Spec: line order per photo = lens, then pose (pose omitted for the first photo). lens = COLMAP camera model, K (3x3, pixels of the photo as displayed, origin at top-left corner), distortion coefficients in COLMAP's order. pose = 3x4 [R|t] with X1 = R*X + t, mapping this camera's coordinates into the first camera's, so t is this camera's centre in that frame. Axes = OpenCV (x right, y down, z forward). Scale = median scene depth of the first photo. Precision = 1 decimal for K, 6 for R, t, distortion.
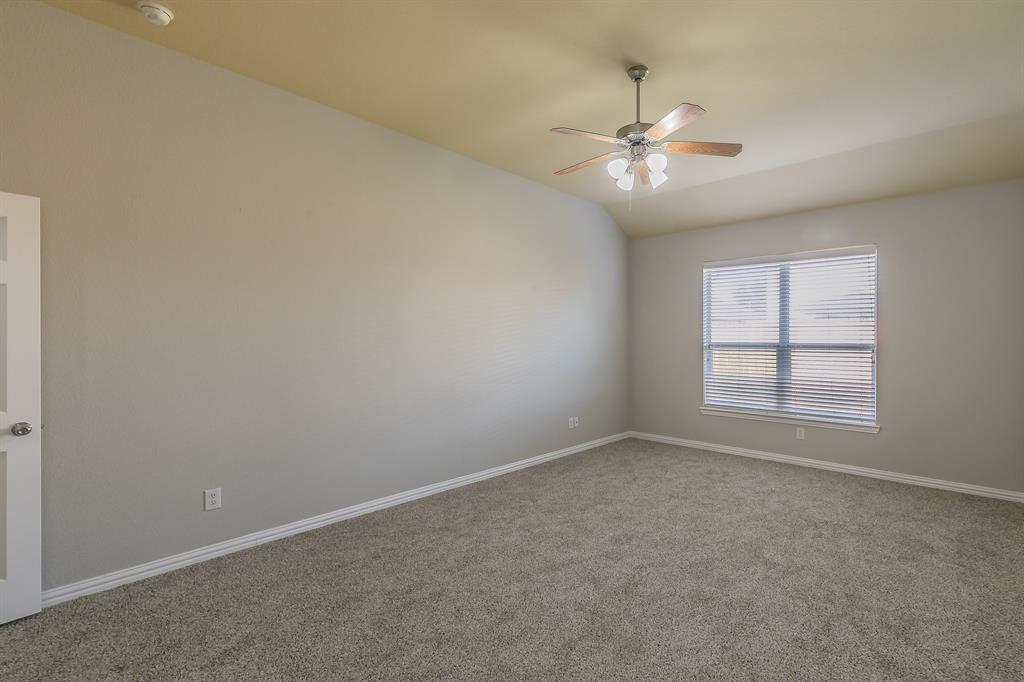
lens RADIAL K [[448.6, 0, 527.6], [0, 448.6, 333.4], [0, 0, 1]] dist [-0.002811, -0.000313]
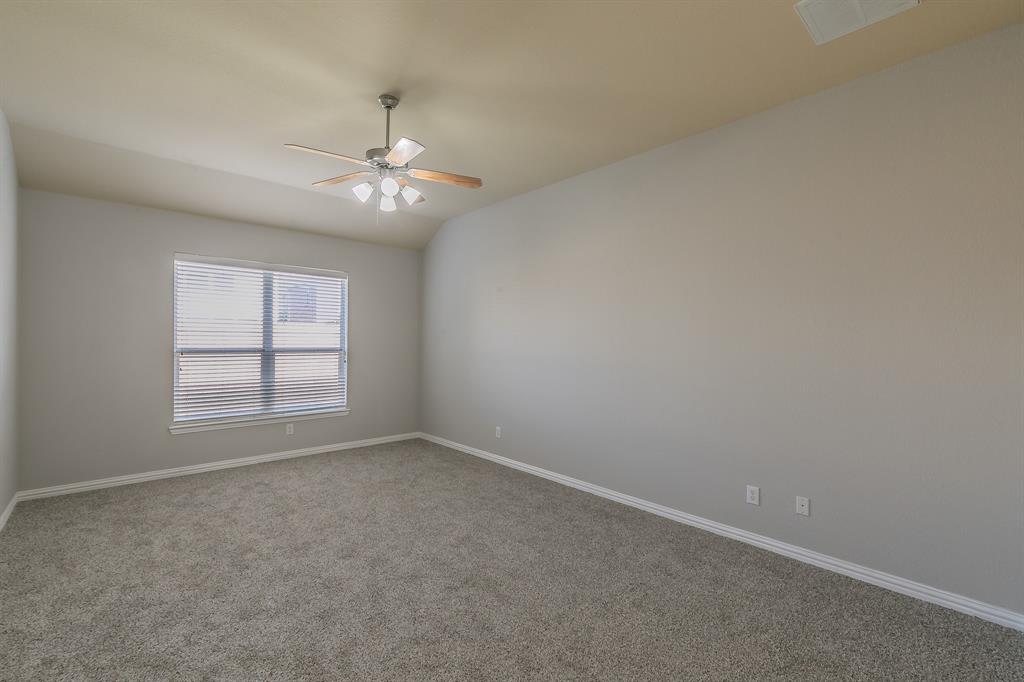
lens RADIAL K [[448.6, 0, 527.6], [0, 448.6, 333.4], [0, 0, 1]] dist [-0.002811, -0.000313]
pose [[0.077283, 0.012995, 0.996925, -0.494008], [-0.017593, 0.999777, -0.011668, -0.012128], [-0.996854, -0.016637, 0.077494, 0.359558]]
